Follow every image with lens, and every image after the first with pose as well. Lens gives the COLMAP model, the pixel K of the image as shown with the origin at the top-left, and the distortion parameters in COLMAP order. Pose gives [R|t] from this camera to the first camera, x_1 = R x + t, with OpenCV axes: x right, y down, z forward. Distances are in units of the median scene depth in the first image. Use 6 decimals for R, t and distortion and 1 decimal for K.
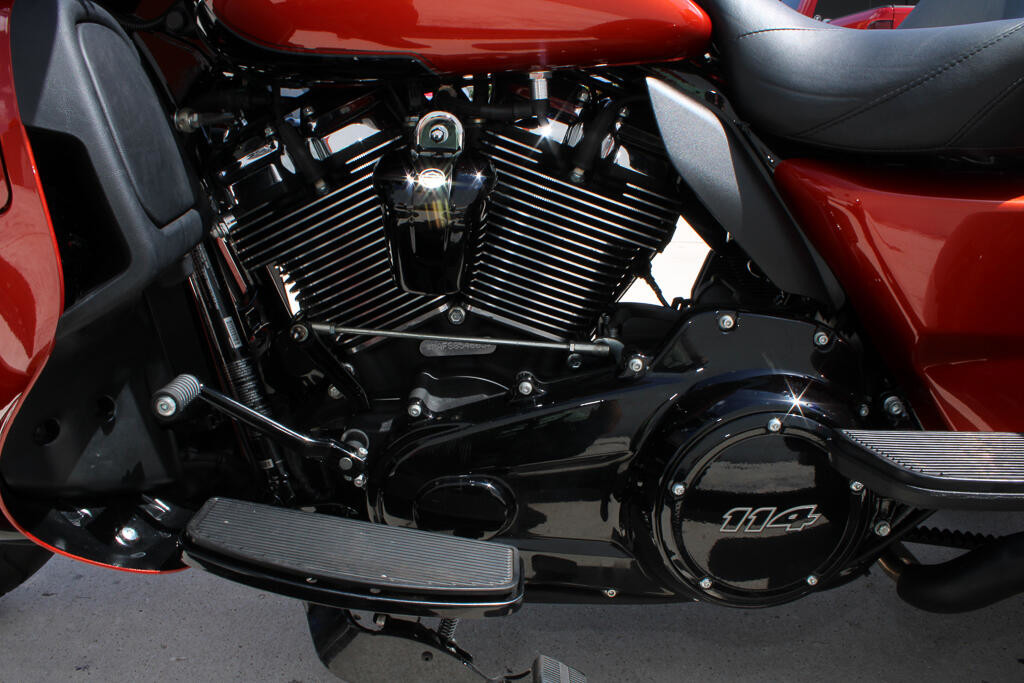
lens RADIAL K [[853.8, 0, 530.1], [0, 853.8, 334.8], [0, 0, 1]] dist [-0.118790, 0.109387]
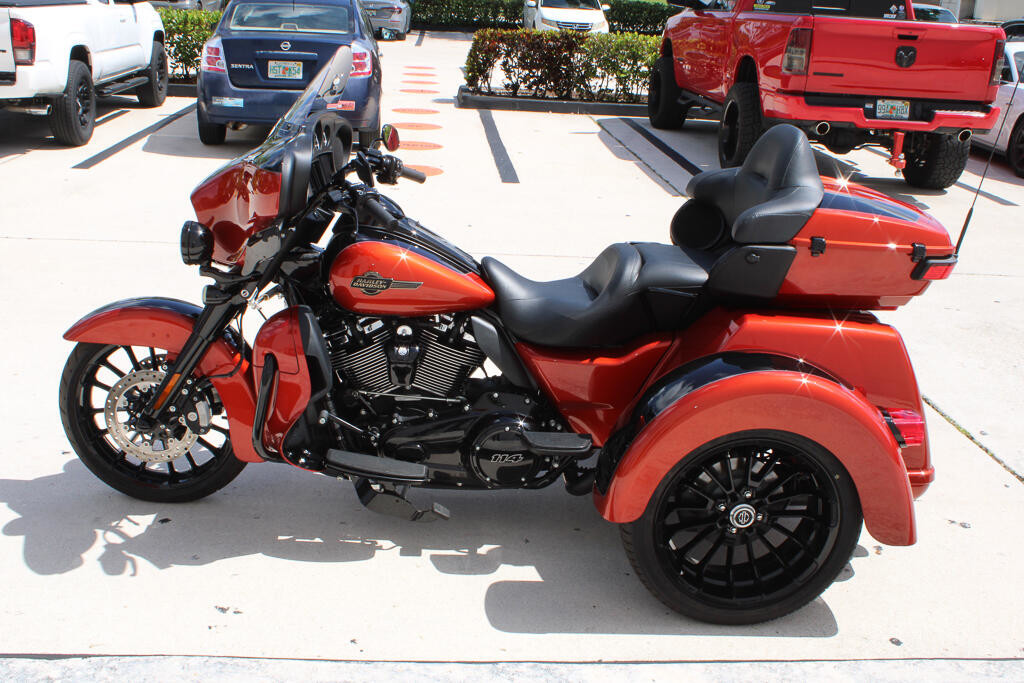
lens RADIAL K [[1096.4, 0, 512.0], [0, 1096.4, 341.5], [0, 0, 1]] dist [-0.129221, 0.185210]
pose [[0.998917, 0.022764, 0.040583, 0.118586], [-0.025475, 0.997388, 0.067585, -0.470613], [-0.038939, -0.068546, 0.996888, -2.892452]]
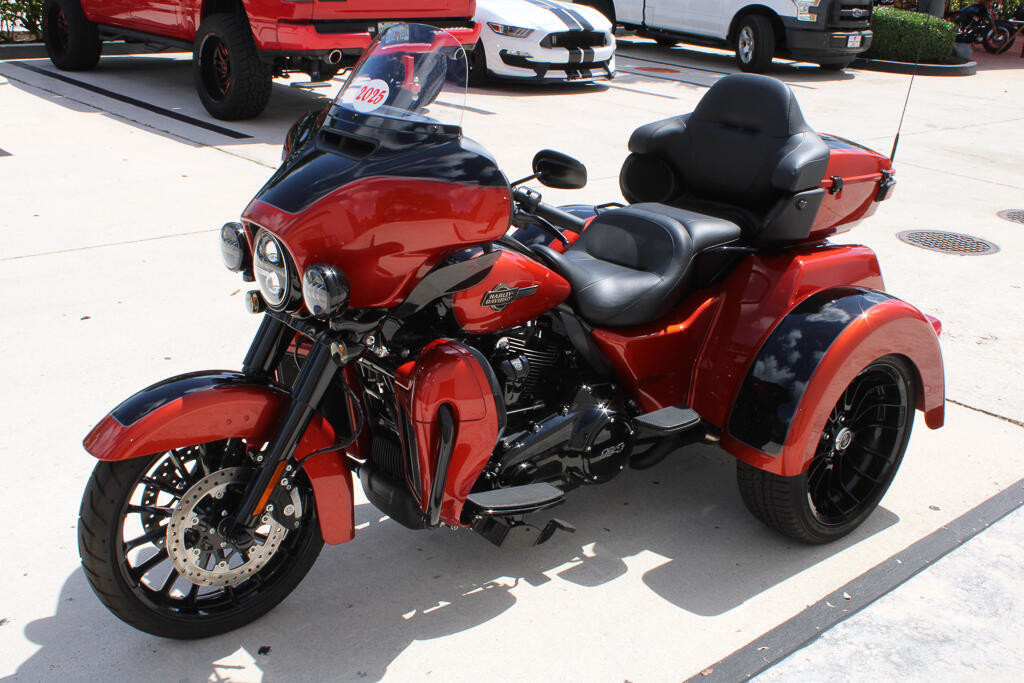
lens RADIAL K [[1134.1, 0, 512.0], [0, 1134.1, 341.5], [0, 0, 1]] dist [-0.060544, 0.032735]
pose [[0.753846, -0.190565, 0.628809, -2.289139], [0.111831, 0.980266, 0.163009, -0.807407], [-0.647464, -0.052564, 0.760281, -1.724973]]
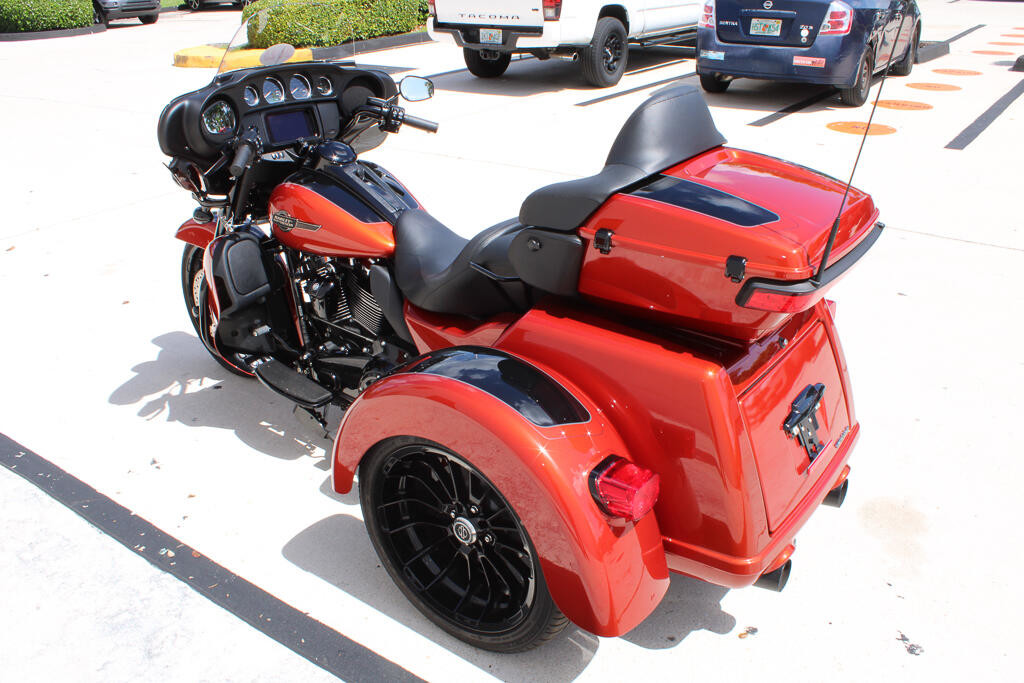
lens RADIAL K [[906.5, 0, 512.0], [0, 906.5, 341.5], [0, 0, 1]] dist [-0.137203, 0.129606]
pose [[0.794543, 0.223577, -0.564549, 2.468433], [-0.123175, 0.969760, 0.210697, -0.780390], [0.594584, -0.097870, 0.798055, -1.410528]]
